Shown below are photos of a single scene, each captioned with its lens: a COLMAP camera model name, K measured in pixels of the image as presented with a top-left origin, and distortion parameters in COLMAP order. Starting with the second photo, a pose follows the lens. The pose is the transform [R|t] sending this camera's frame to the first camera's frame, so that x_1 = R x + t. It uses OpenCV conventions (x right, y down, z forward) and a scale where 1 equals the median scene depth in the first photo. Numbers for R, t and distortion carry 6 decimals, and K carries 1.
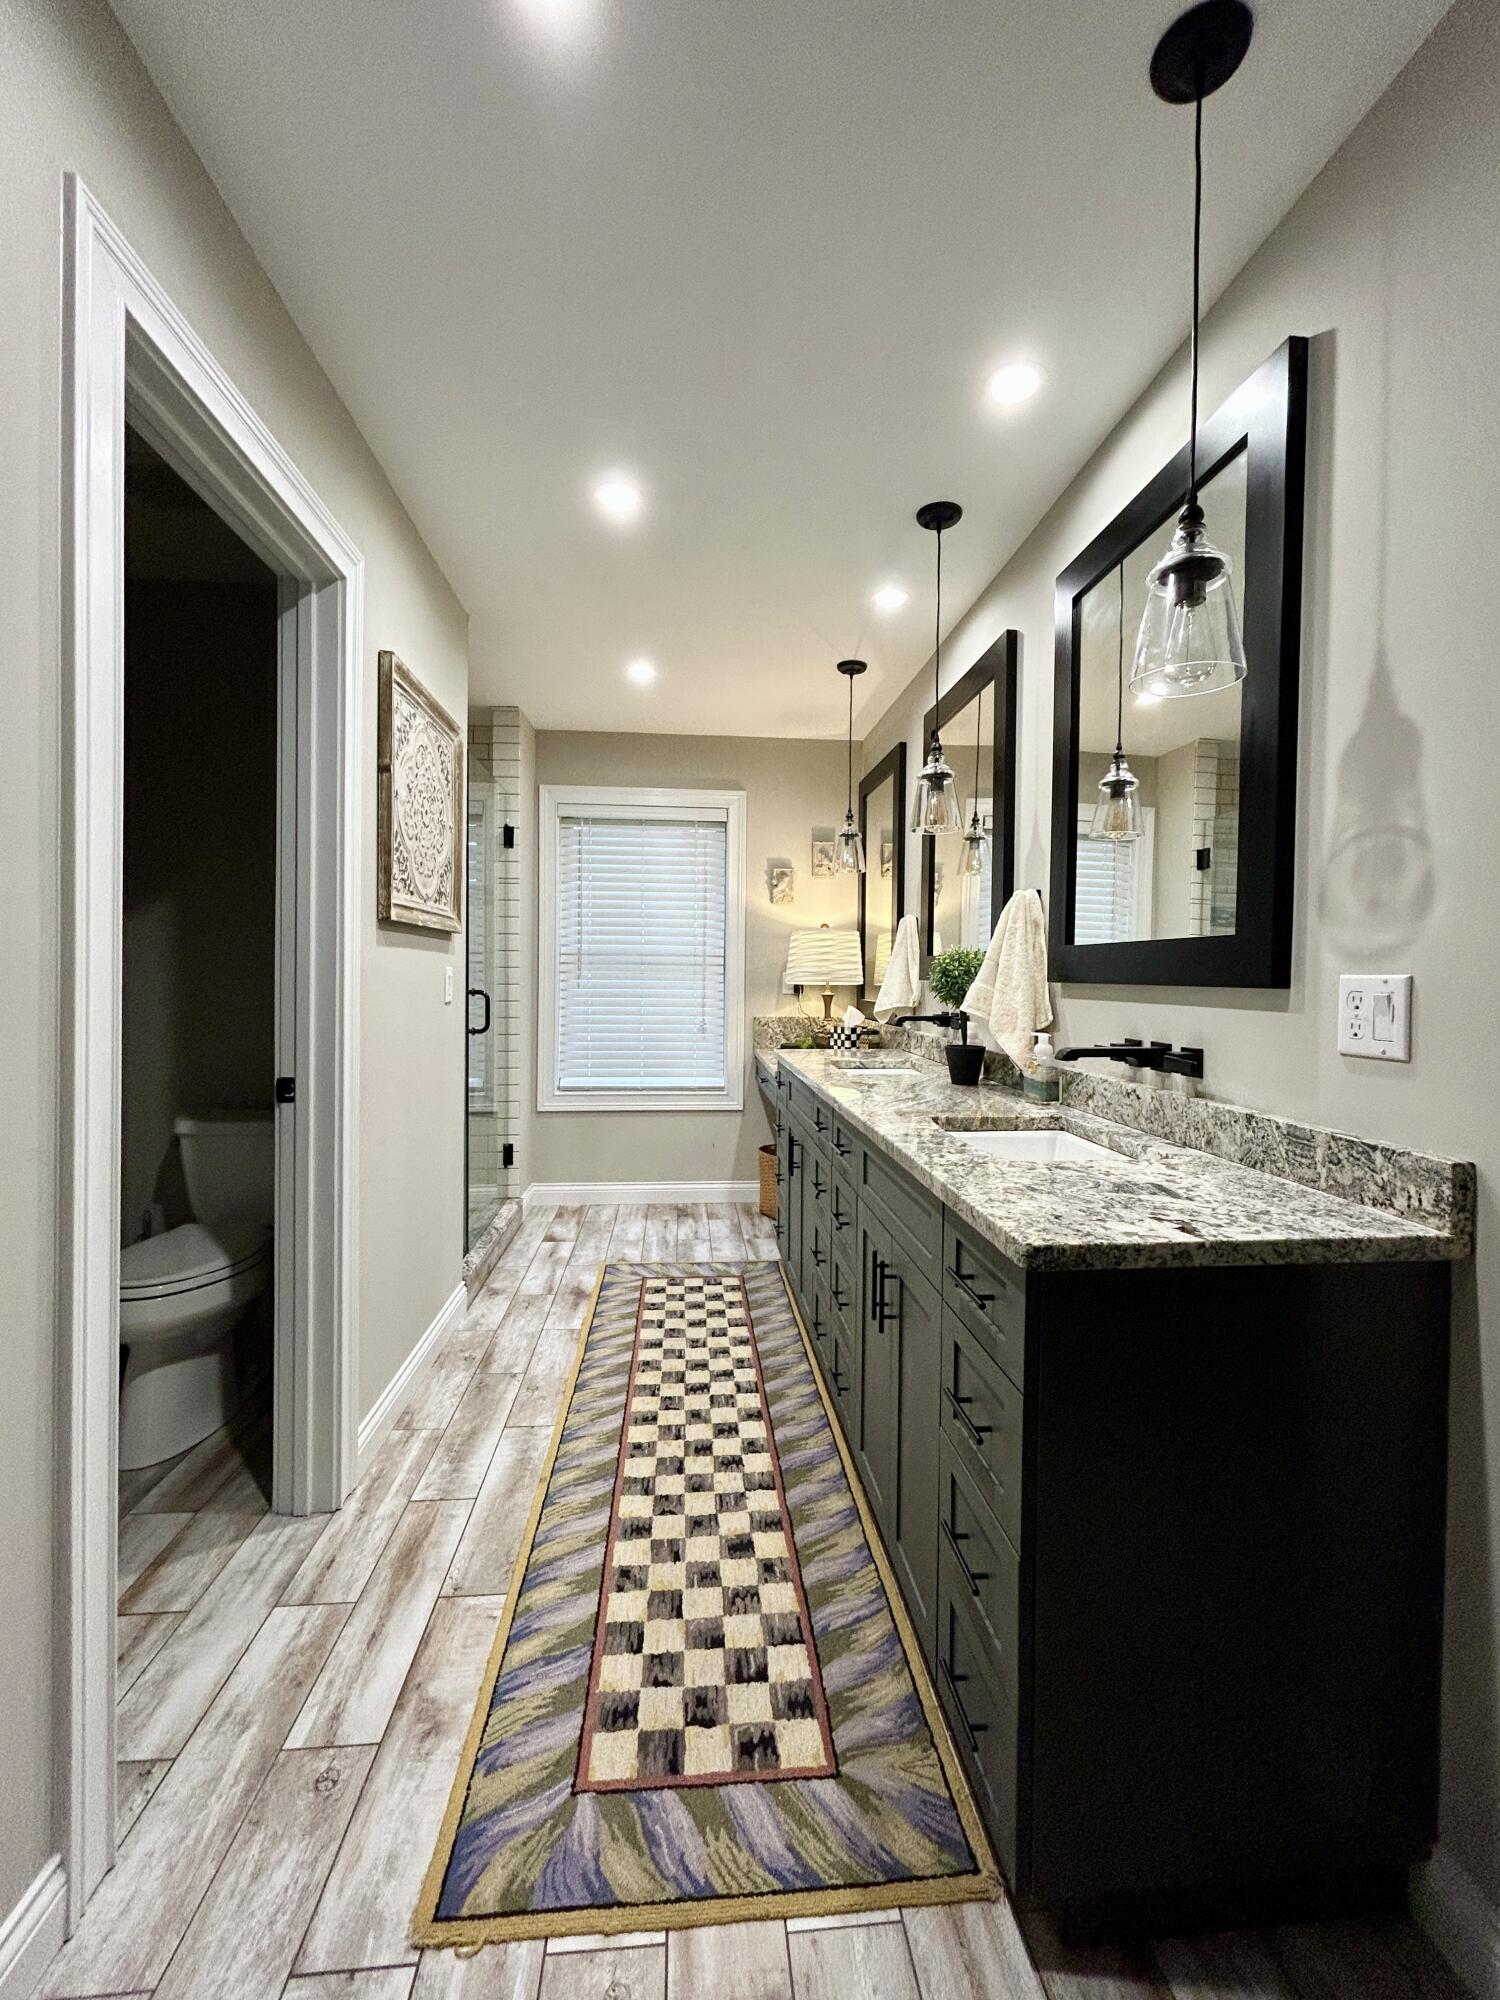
lens RADIAL K [[815.2, 0, 748.6], [0, 815.2, 1000.6], [0, 0, 1]] dist [0.001546, 0.000353]
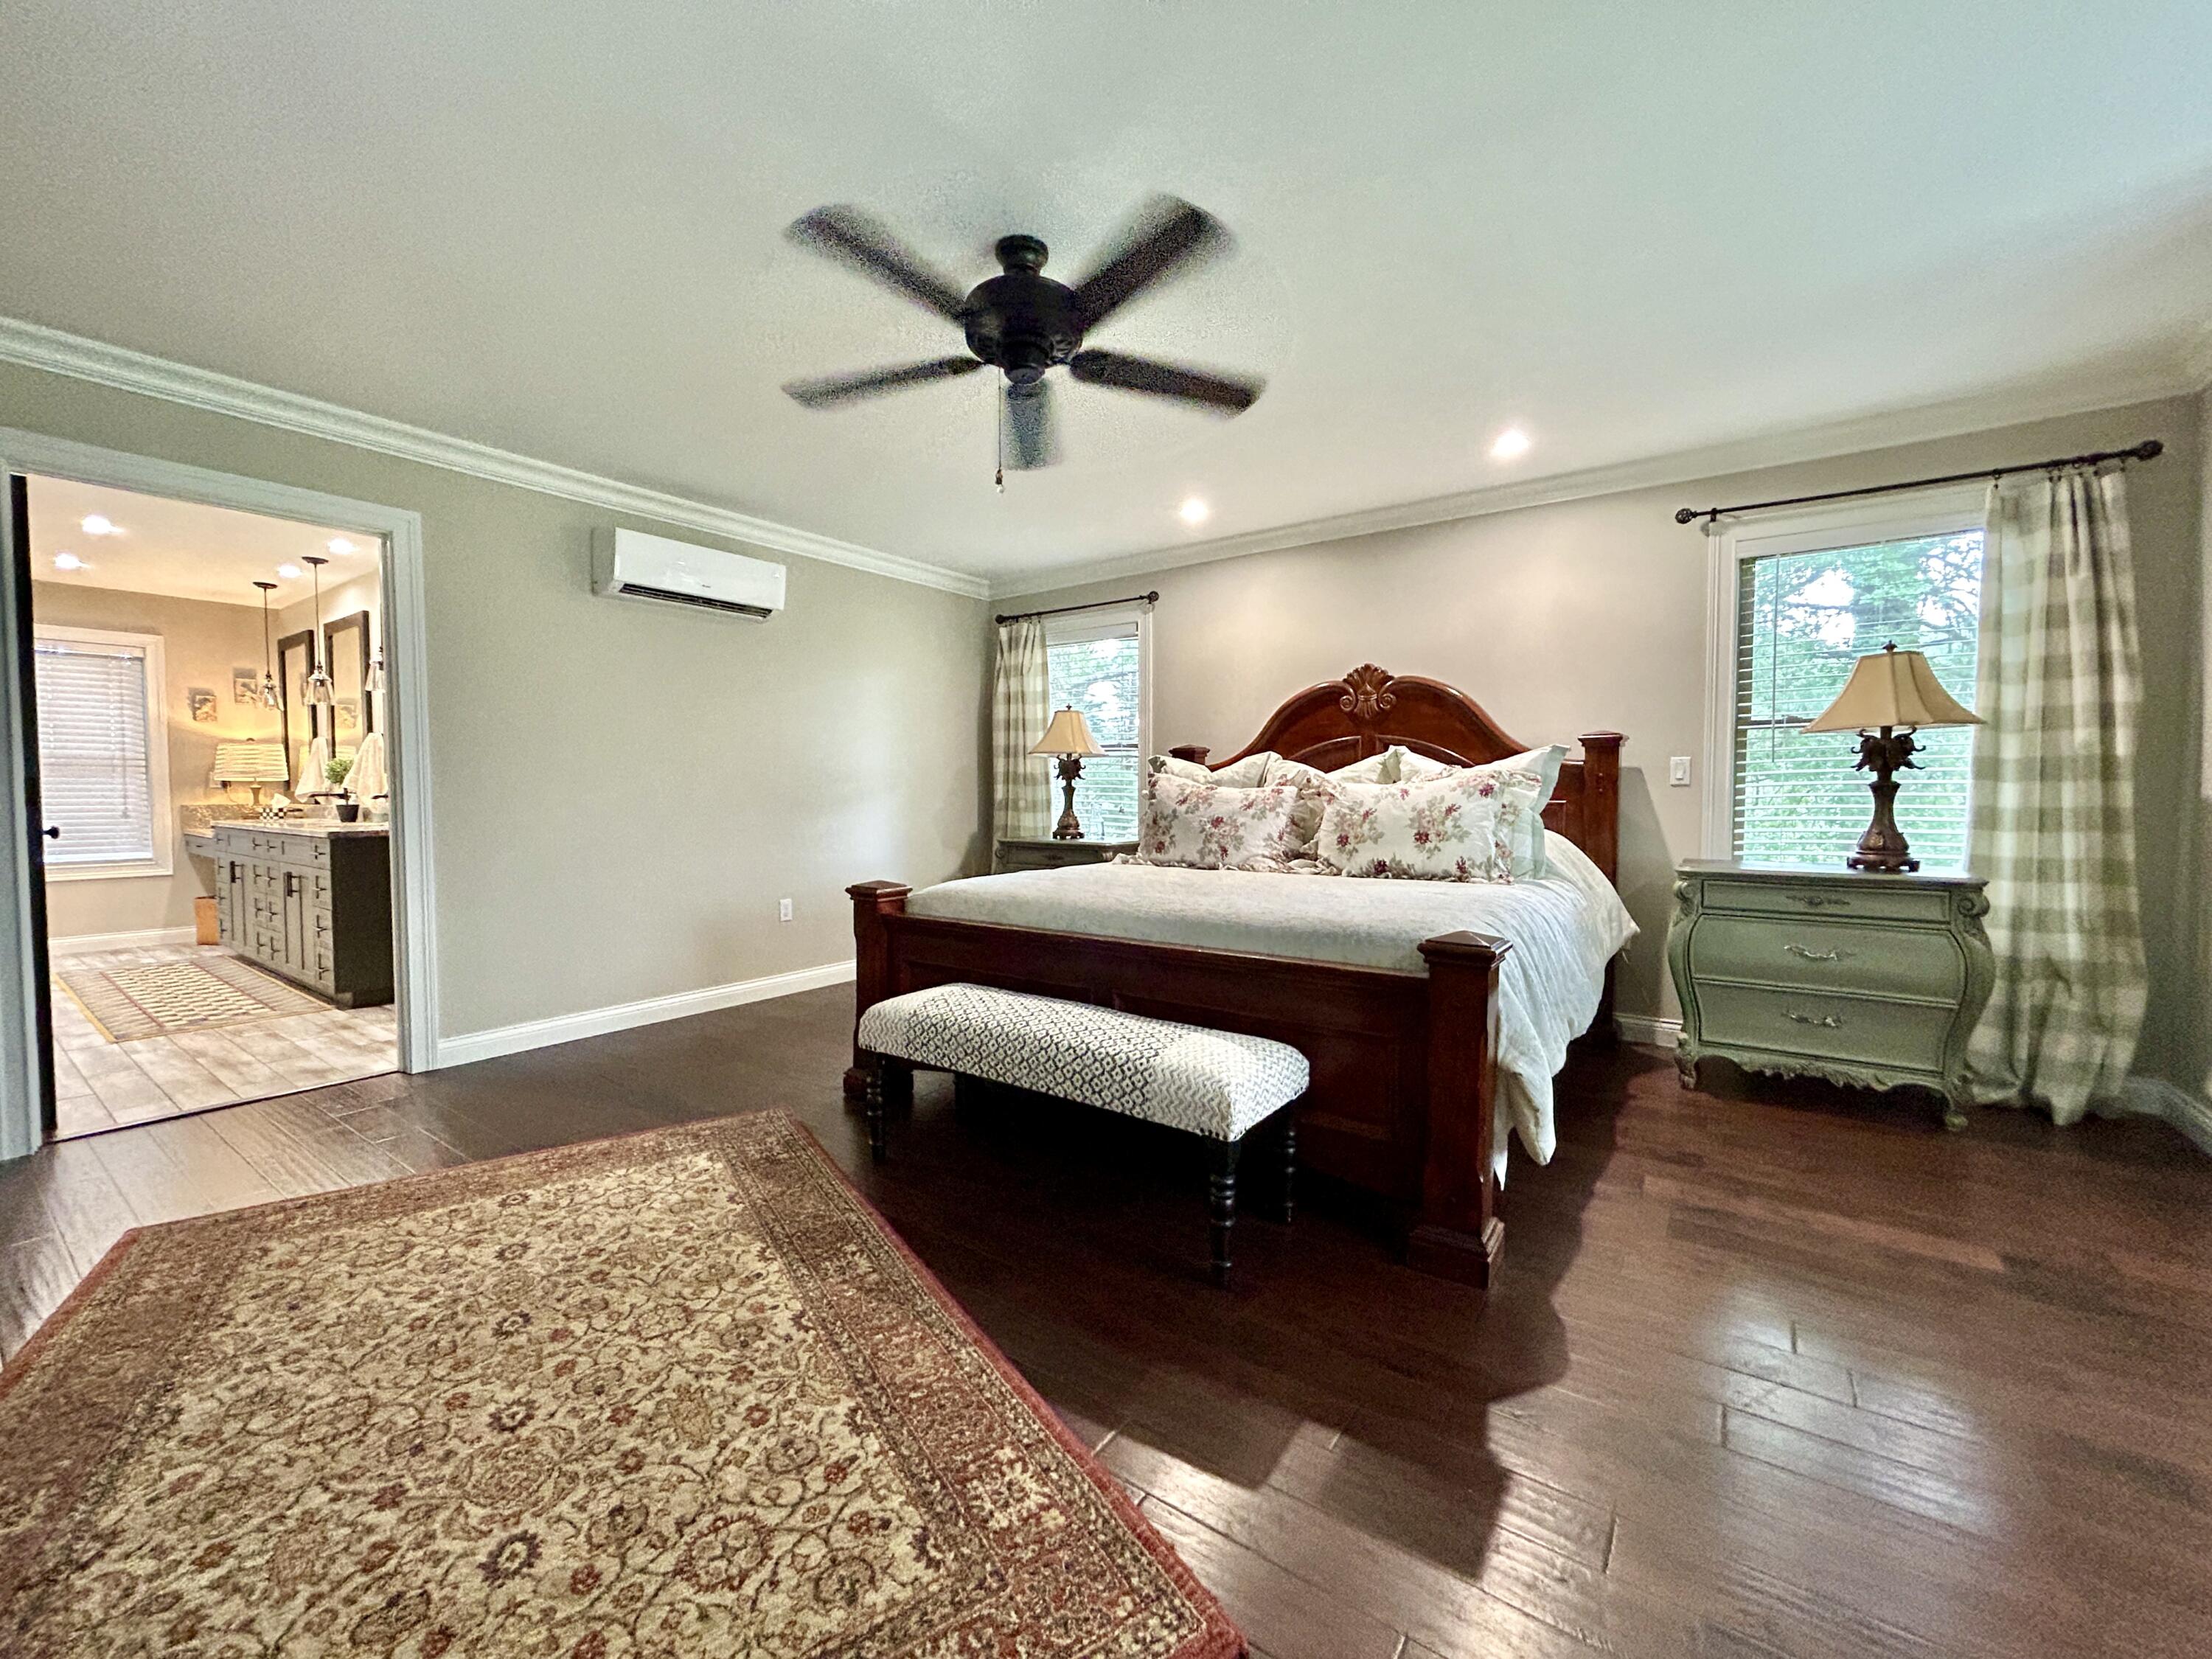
lens RADIAL K [[901.7, 0, 1108.5], [0, 901.7, 820.6], [0, 0, 1]] dist [0.001546, 0.000353]
pose [[0.655557, -0.038938, 0.754141, -0.117682], [0.031470, 0.999211, 0.024235, 0.058277], [-0.754489, 0.007845, 0.656265, -1.148399]]
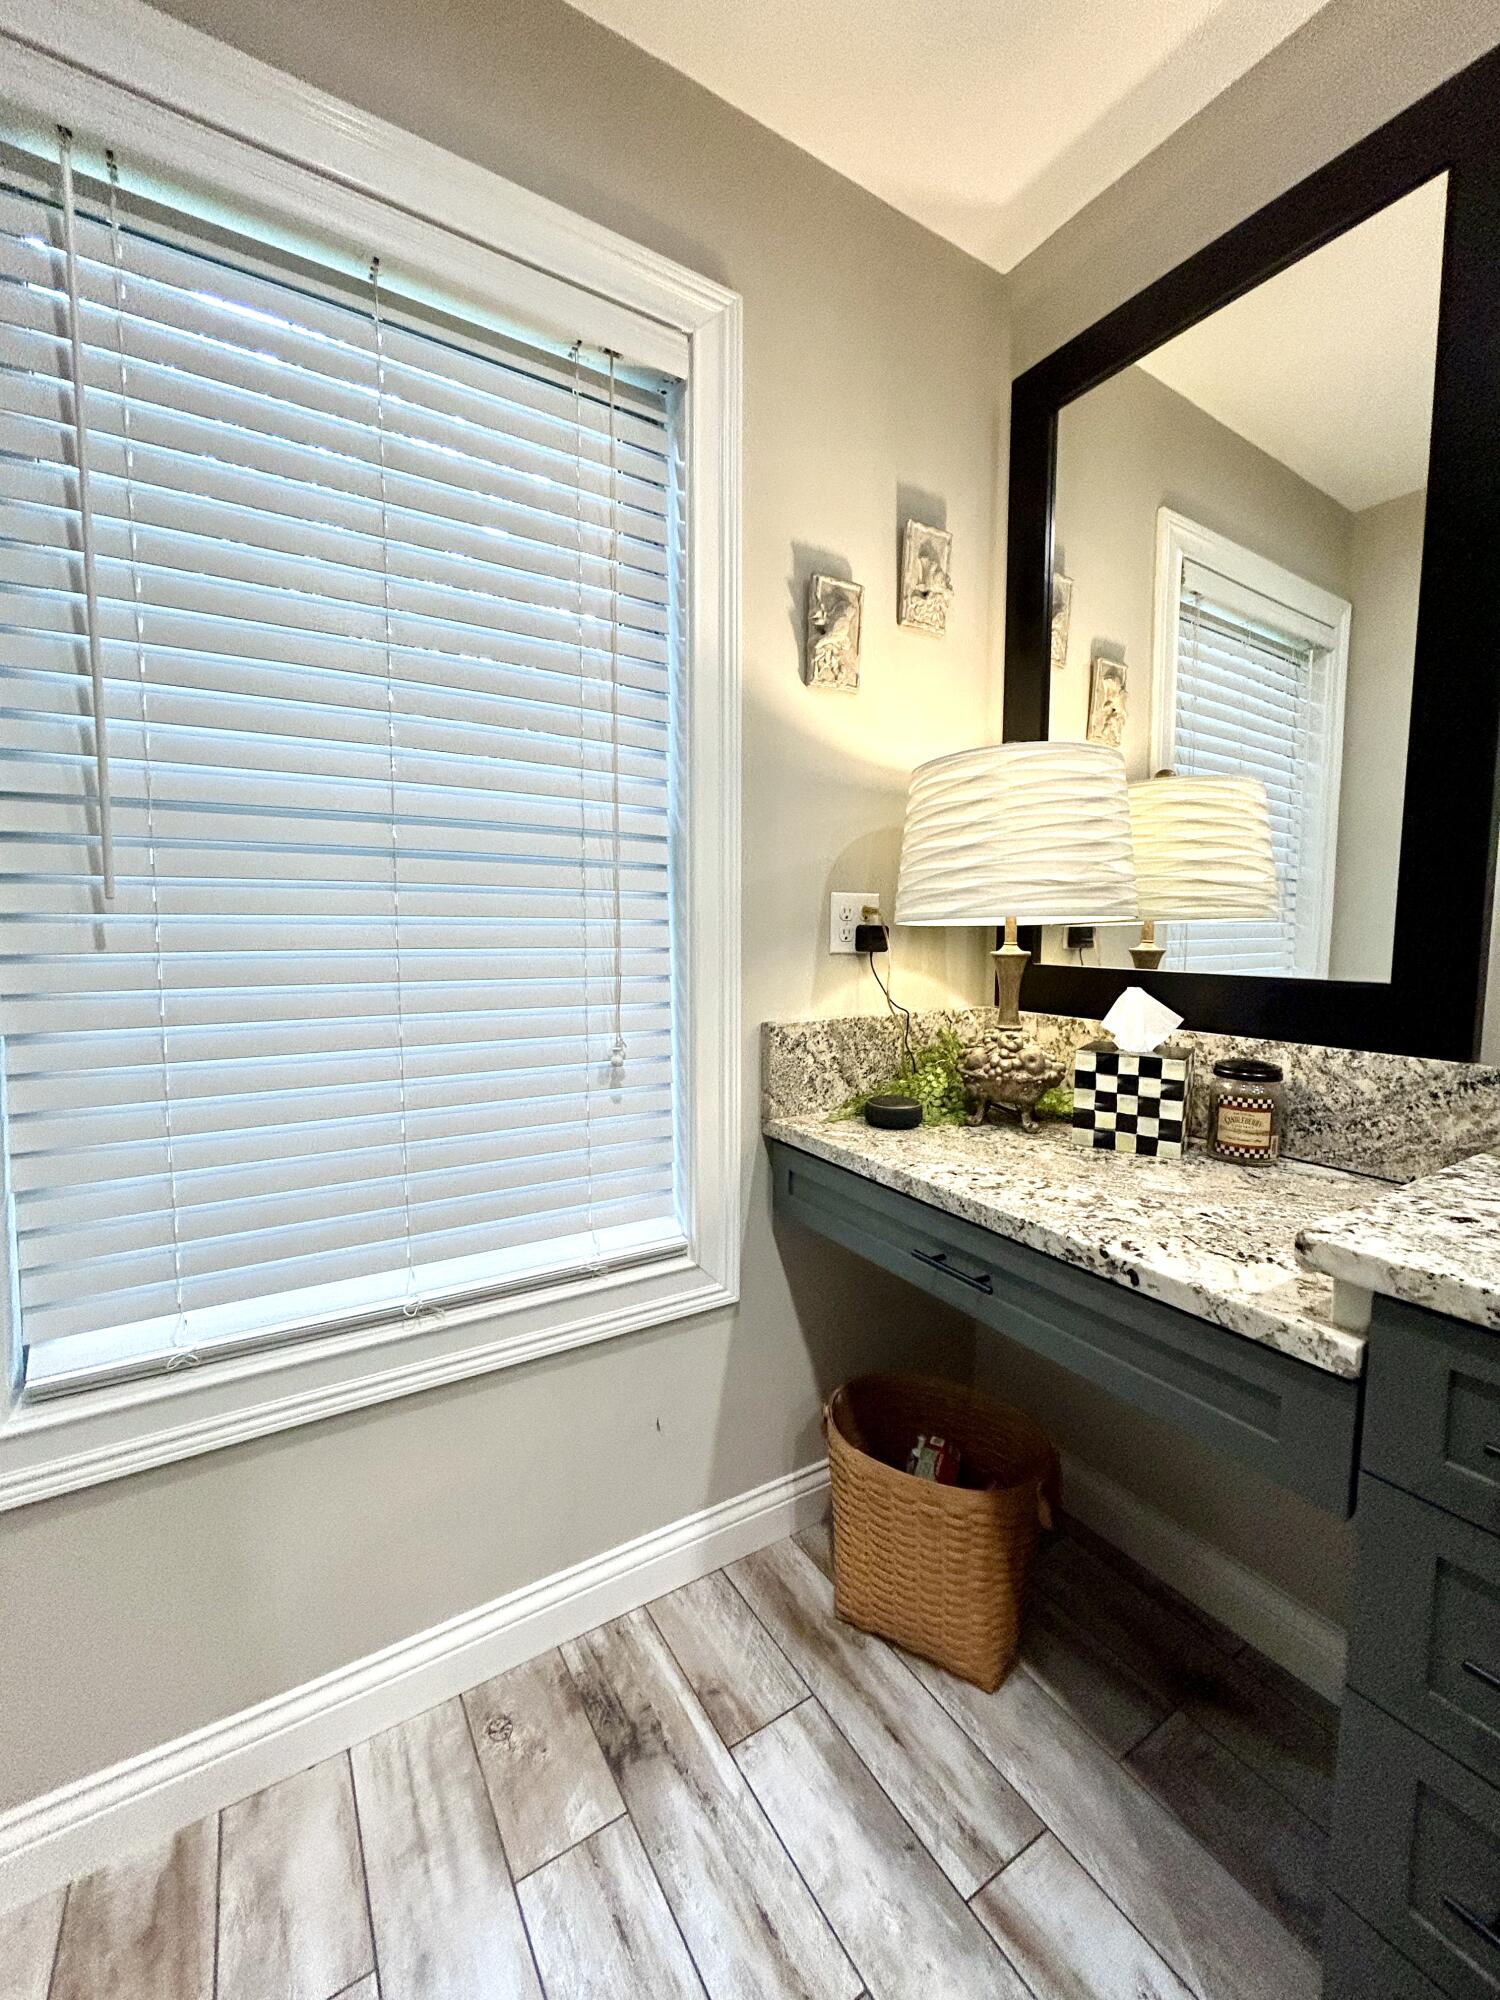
lens RADIAL K [[815.2, 0, 758.0], [0, 815.2, 994.3], [0, 0, 1]] dist [0.001546, 0.000353]
pose [[0.889668, -0.048092, 0.454069, -0.150541], [0.019541, 0.997537, 0.067365, -0.015494], [-0.456190, -0.051059, 0.888416, 0.719287]]
